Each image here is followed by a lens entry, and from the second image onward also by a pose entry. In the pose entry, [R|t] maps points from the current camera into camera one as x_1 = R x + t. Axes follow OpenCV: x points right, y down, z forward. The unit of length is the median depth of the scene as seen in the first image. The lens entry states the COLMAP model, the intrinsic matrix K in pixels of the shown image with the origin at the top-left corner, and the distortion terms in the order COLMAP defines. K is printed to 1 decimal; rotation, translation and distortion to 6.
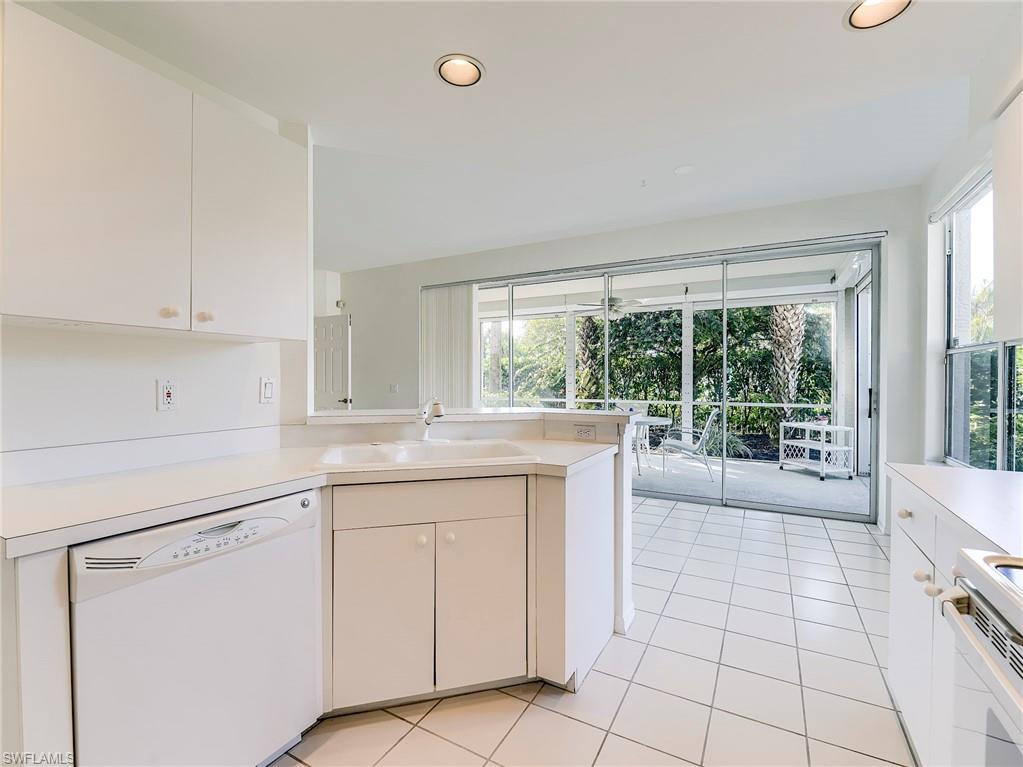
lens RADIAL K [[465.1, 0, 511.5], [0, 465.1, 379.6], [0, 0, 1]] dist [0.003380, -0.007871]
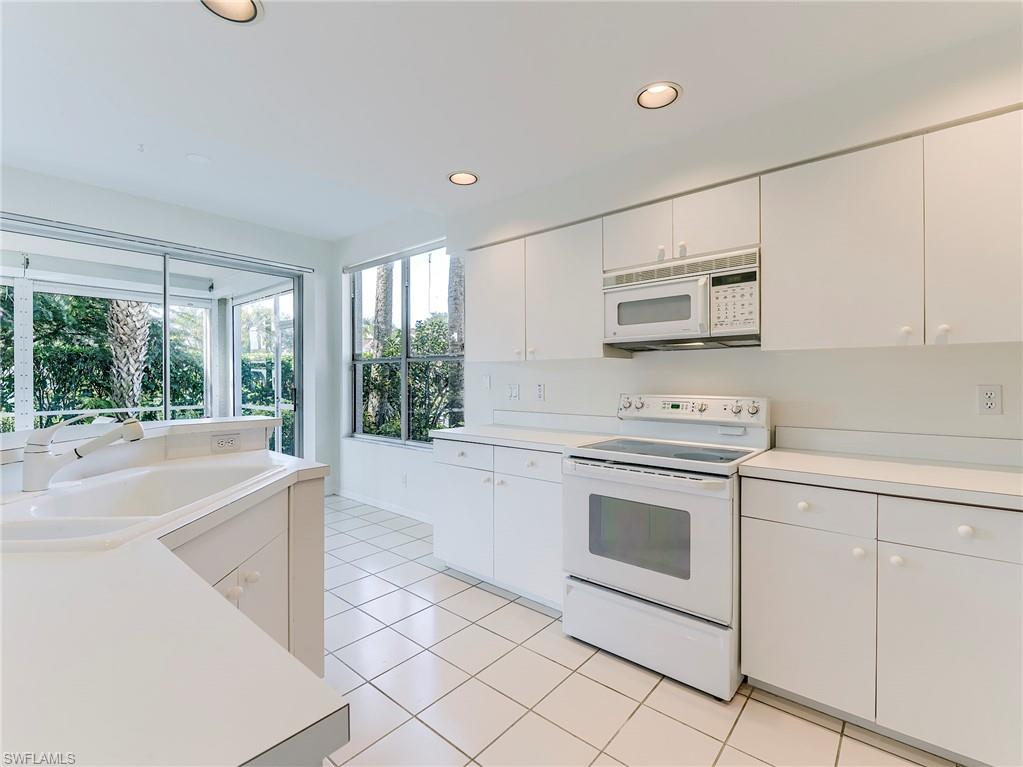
lens RADIAL K [[465.1, 0, 513.0], [0, 465.1, 385.2], [0, 0, 1]] dist [0.003380, -0.007871]
pose [[0.200686, -0.013614, 0.979561, -0.161755], [0.004848, 0.999905, 0.012903, -0.001347], [-0.979644, 0.002160, 0.200733, 0.072894]]
